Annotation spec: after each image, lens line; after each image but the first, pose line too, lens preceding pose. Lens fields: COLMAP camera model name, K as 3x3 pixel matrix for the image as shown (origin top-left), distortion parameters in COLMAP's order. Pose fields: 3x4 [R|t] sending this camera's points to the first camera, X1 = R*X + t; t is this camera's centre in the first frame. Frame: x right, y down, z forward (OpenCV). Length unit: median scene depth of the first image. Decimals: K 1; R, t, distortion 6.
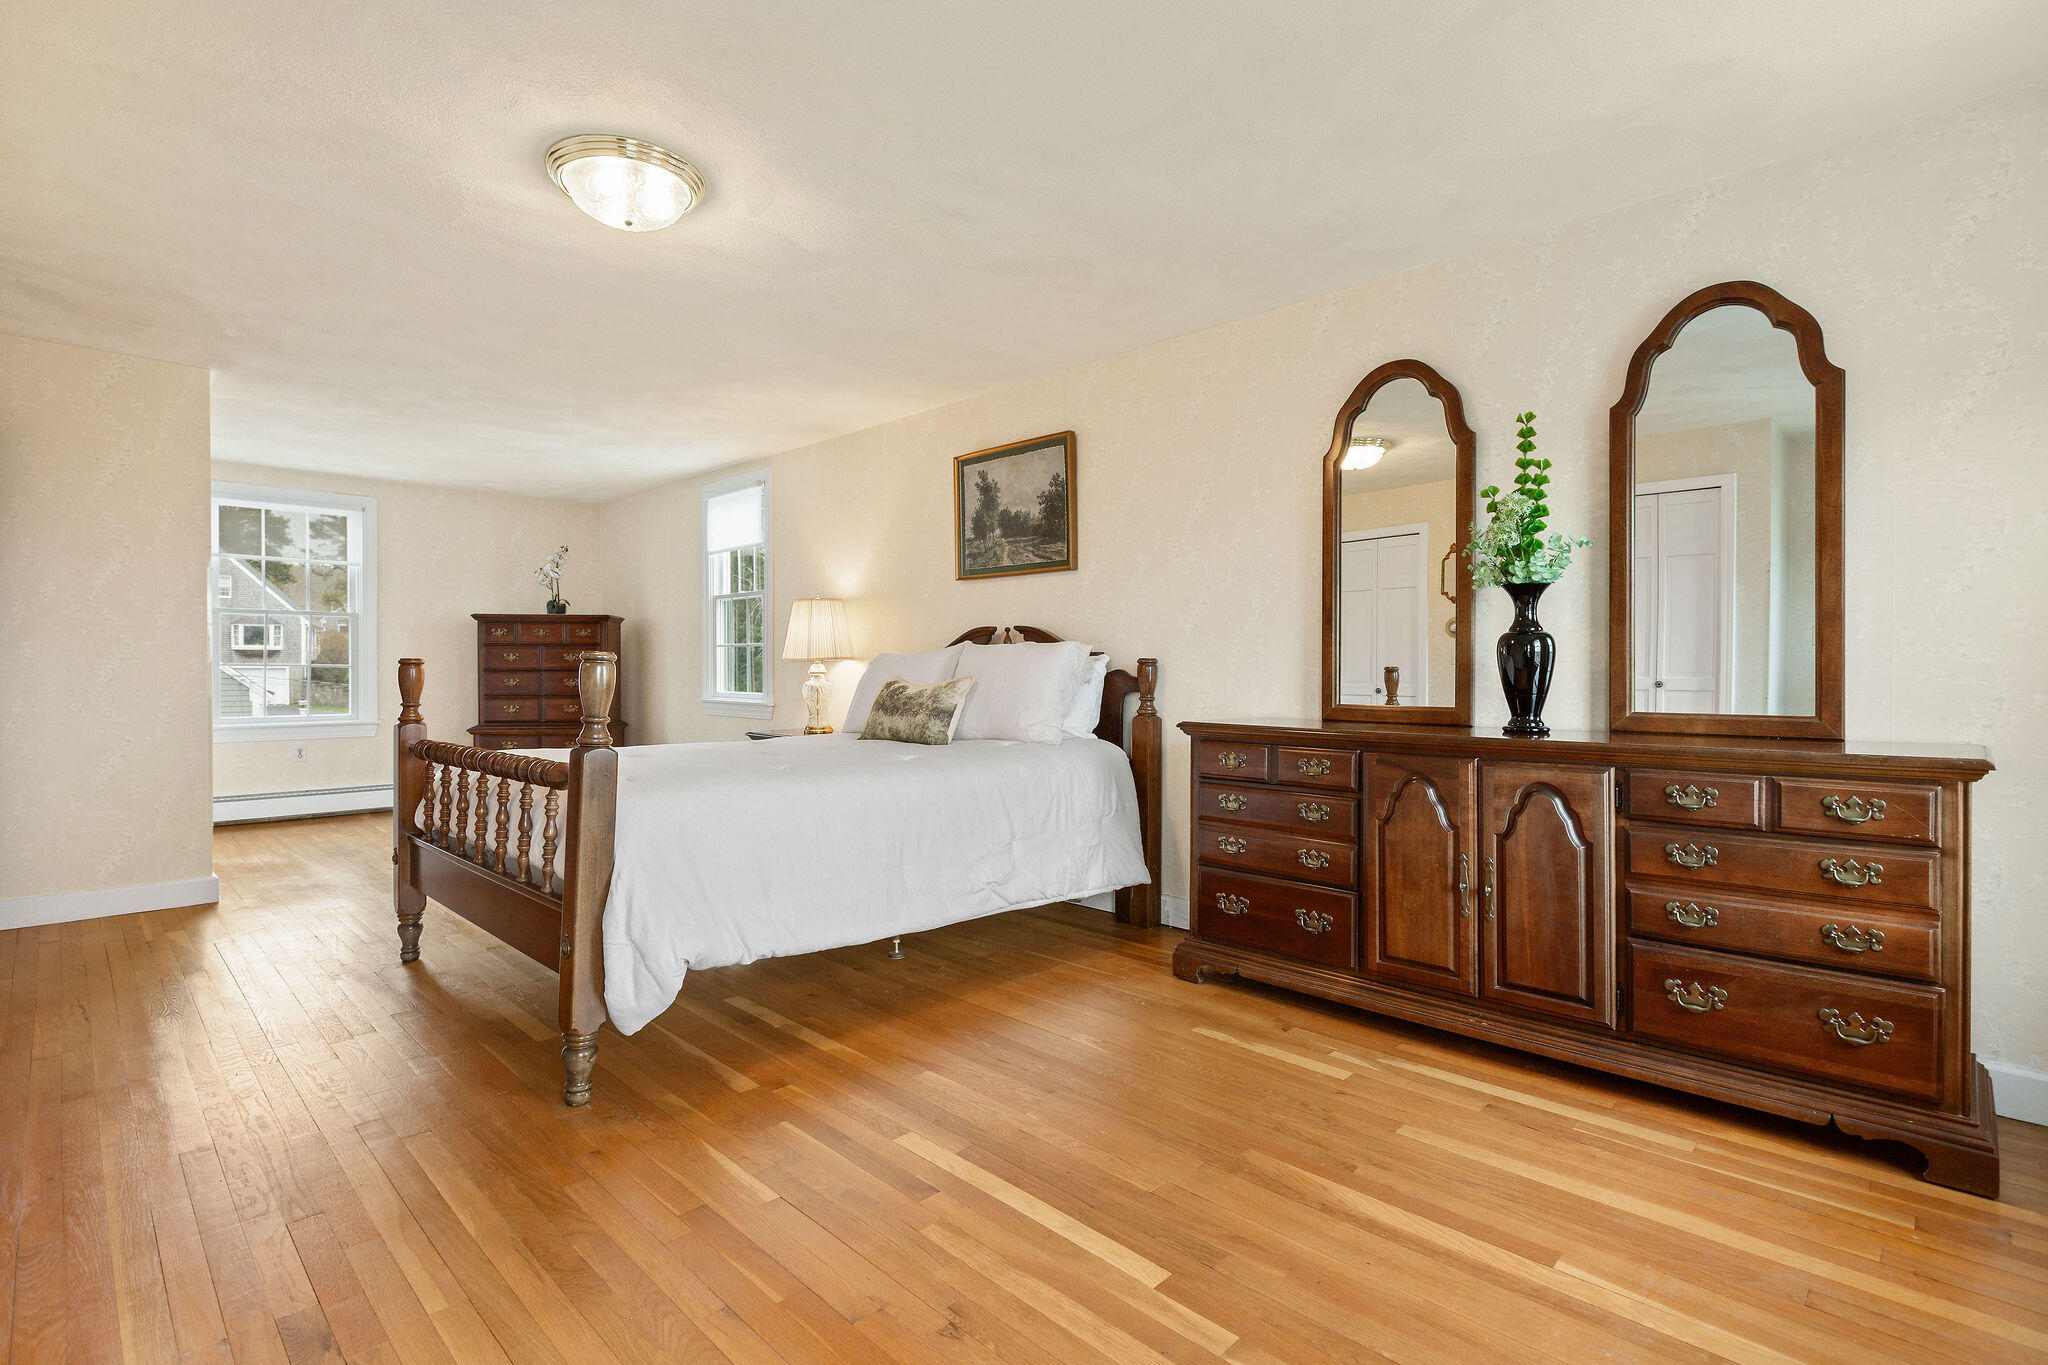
lens RADIAL K [[971.4, 0, 1017.5], [0, 971.4, 669.6], [0, 0, 1]] dist [-0.005532, -0.000068]
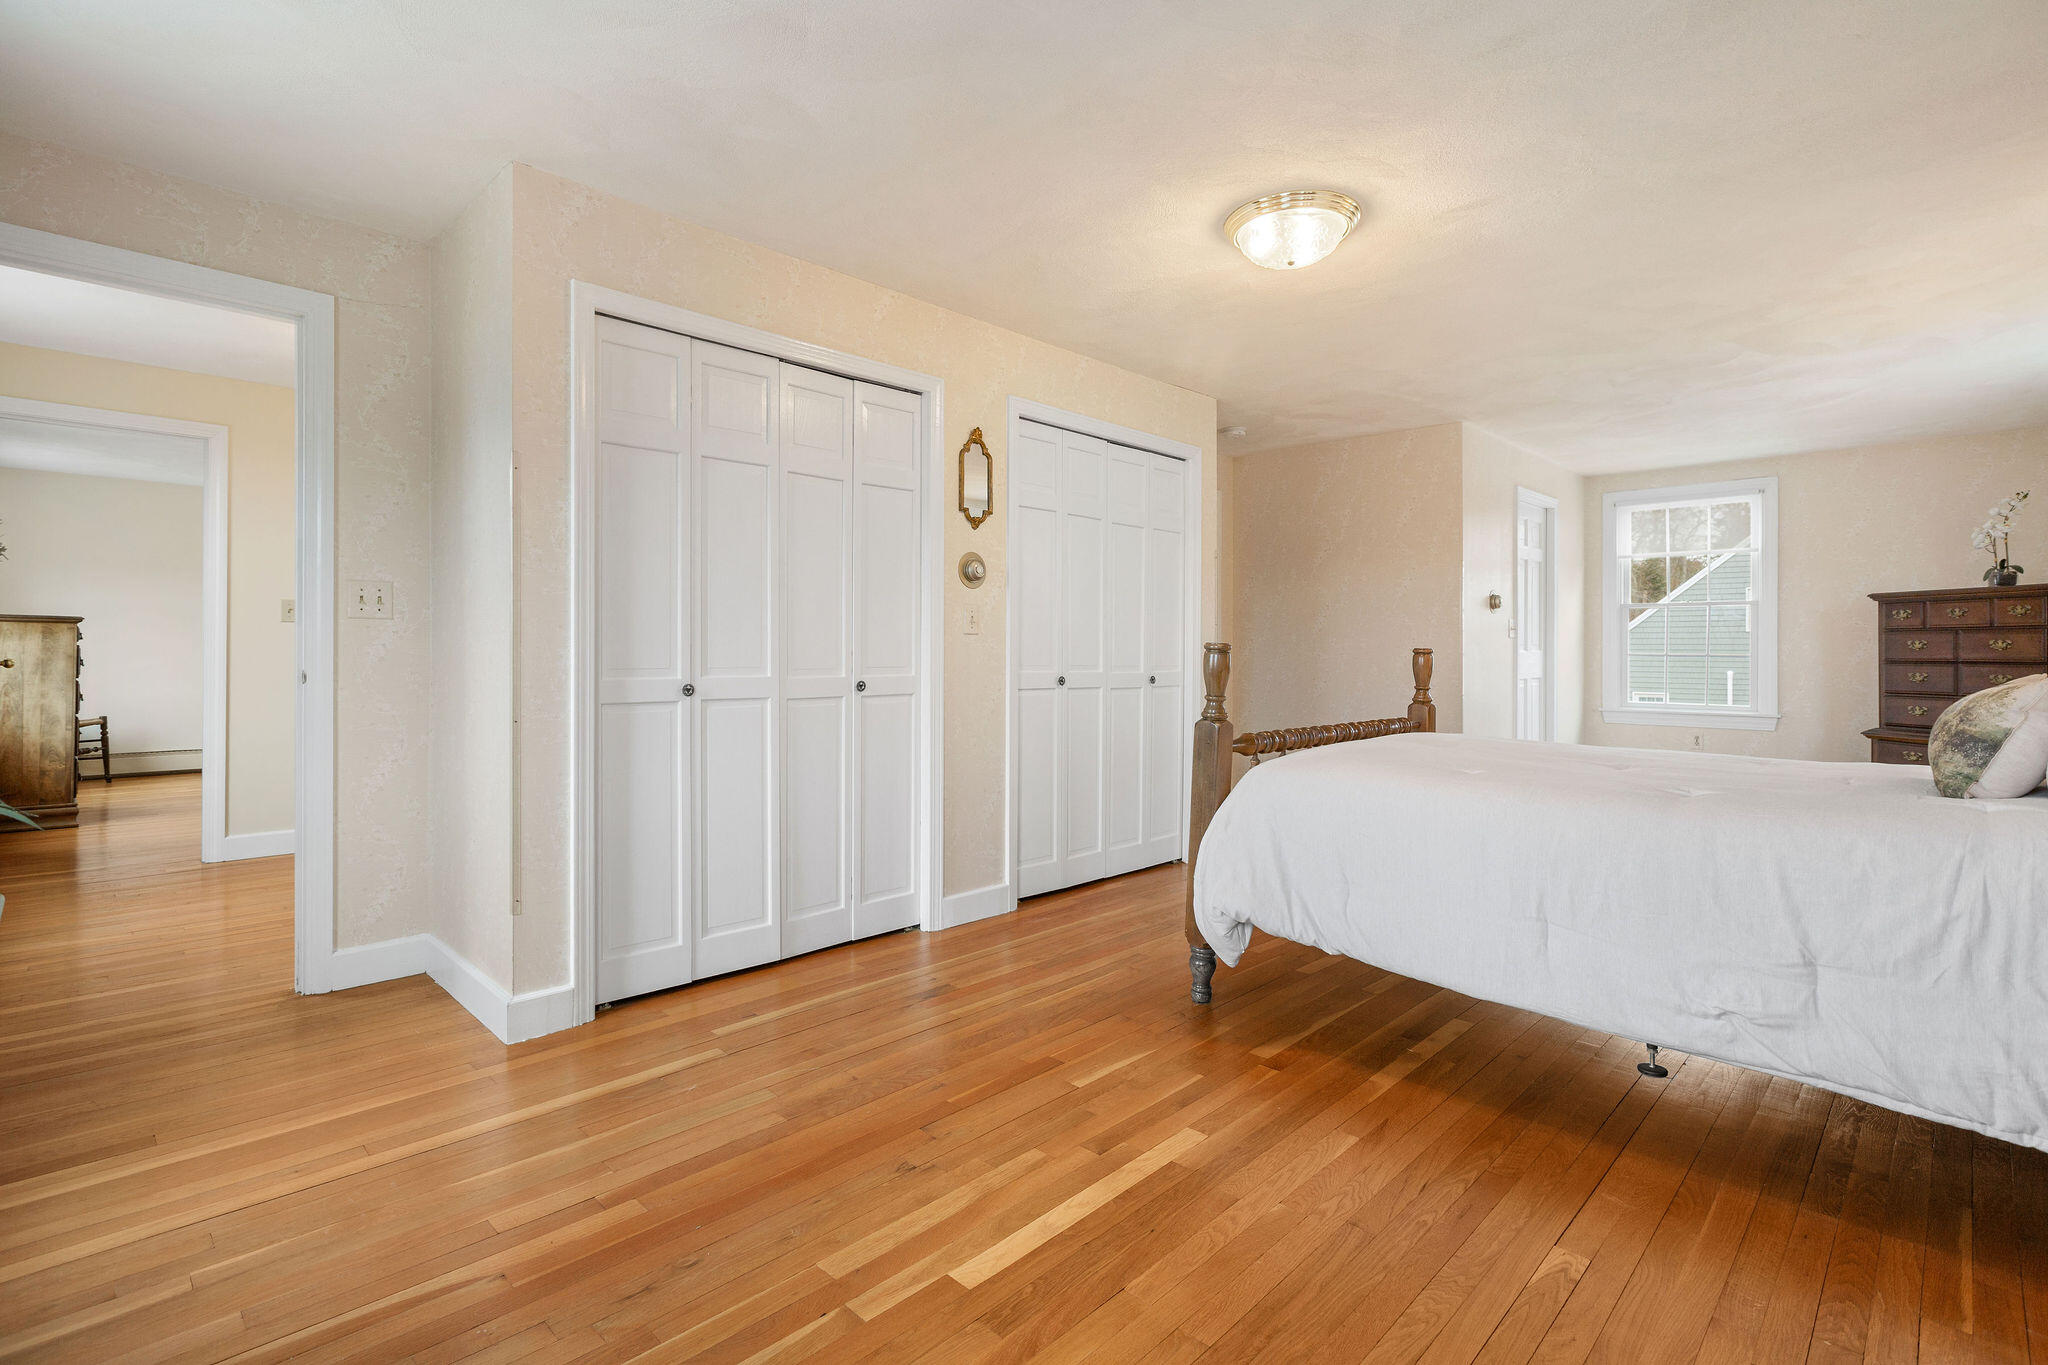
lens RADIAL K [[971.4, 0, 994.5], [0, 971.4, 645.9], [0, 0, 1]] dist [-0.005532, -0.000068]
pose [[-0.027942, -0.007629, -0.999580, 0.422990], [-0.007079, 0.999947, -0.007434, -0.001729], [0.999584, 0.006869, -0.027994, 0.396028]]
